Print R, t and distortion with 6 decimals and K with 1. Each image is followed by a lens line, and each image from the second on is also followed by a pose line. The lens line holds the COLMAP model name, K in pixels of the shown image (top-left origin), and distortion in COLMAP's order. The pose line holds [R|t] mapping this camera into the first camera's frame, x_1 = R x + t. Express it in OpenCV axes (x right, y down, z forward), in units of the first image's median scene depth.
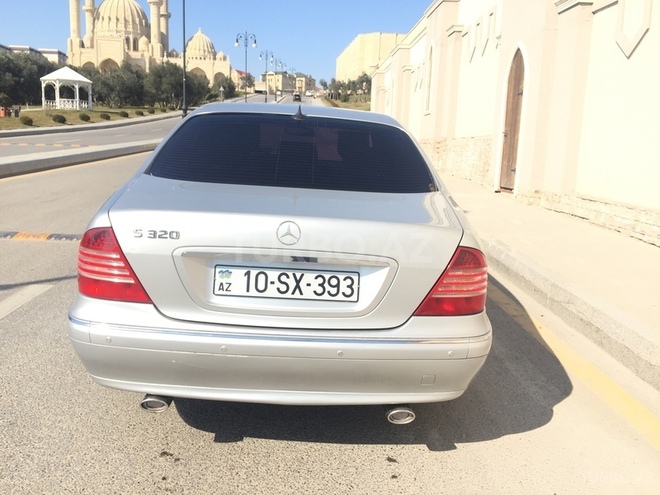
lens RADIAL K [[560.6, 0, 332.0], [0, 560.6, 246.6], [0, 0, 1]] dist [0.092114, -0.119437]
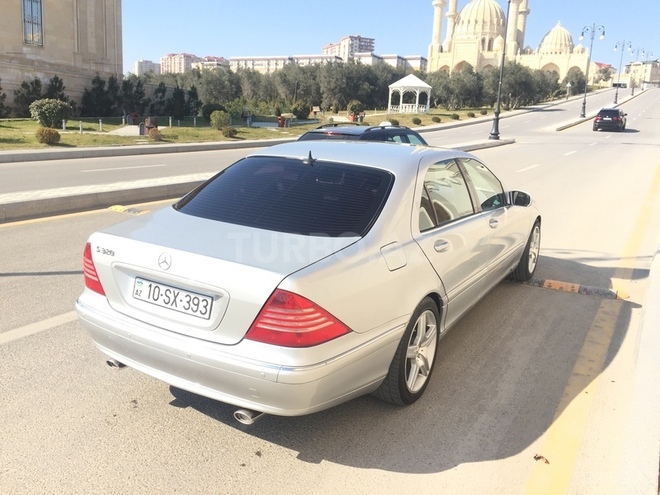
lens RADIAL K [[560.6, 0, 332.0], [0, 560.6, 246.6], [0, 0, 1]] dist [0.092114, -0.119437]
pose [[0.842206, 0.108098, -0.528209, 0.655269], [-0.107545, 0.993689, 0.031883, -0.097044], [0.528321, 0.029954, 0.848516, 0.025188]]
